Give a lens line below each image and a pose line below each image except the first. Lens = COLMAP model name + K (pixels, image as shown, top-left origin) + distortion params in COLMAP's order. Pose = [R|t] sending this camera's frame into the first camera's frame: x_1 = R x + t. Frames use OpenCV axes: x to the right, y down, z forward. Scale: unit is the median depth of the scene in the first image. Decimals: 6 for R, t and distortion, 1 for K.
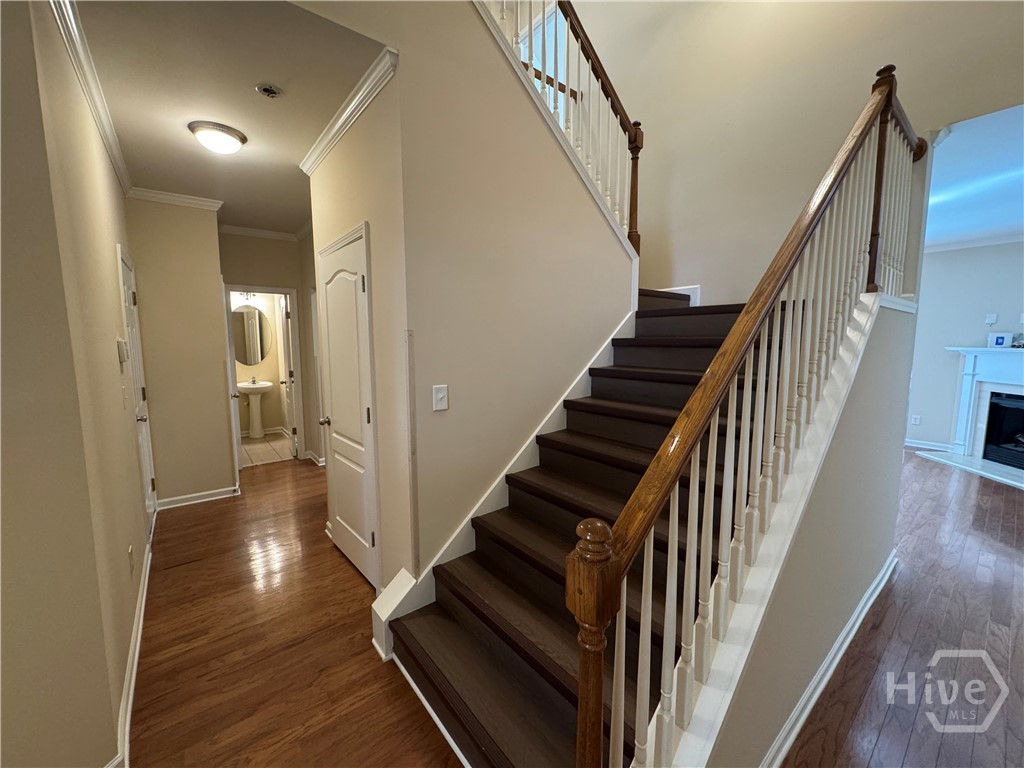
lens RADIAL K [[406.4, 0, 513.5], [0, 406.4, 382.1], [0, 0, 1]] dist [-0.000789, -0.000151]
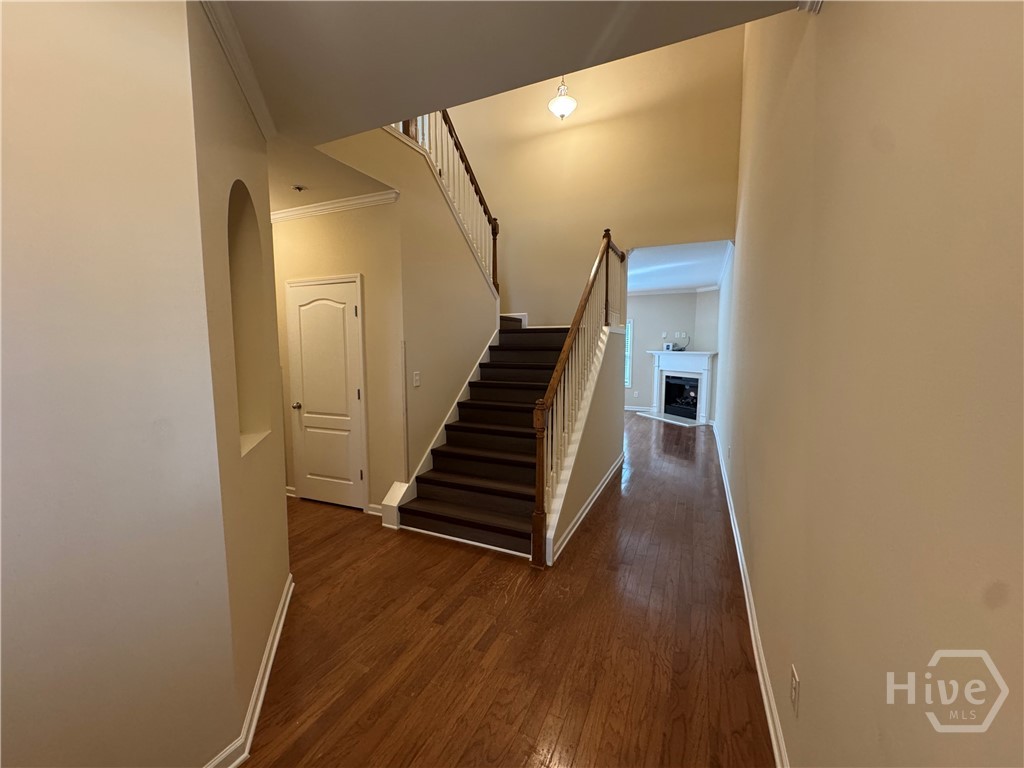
lens RADIAL K [[406.4, 0, 511.1], [0, 406.4, 382.9], [0, 0, 1]] dist [-0.000789, -0.000151]
pose [[0.894143, -0.038938, 0.446086, -0.496500], [0.044808, 0.998992, -0.002614, 0.064169], [-0.445535, 0.022326, 0.894986, -0.628239]]
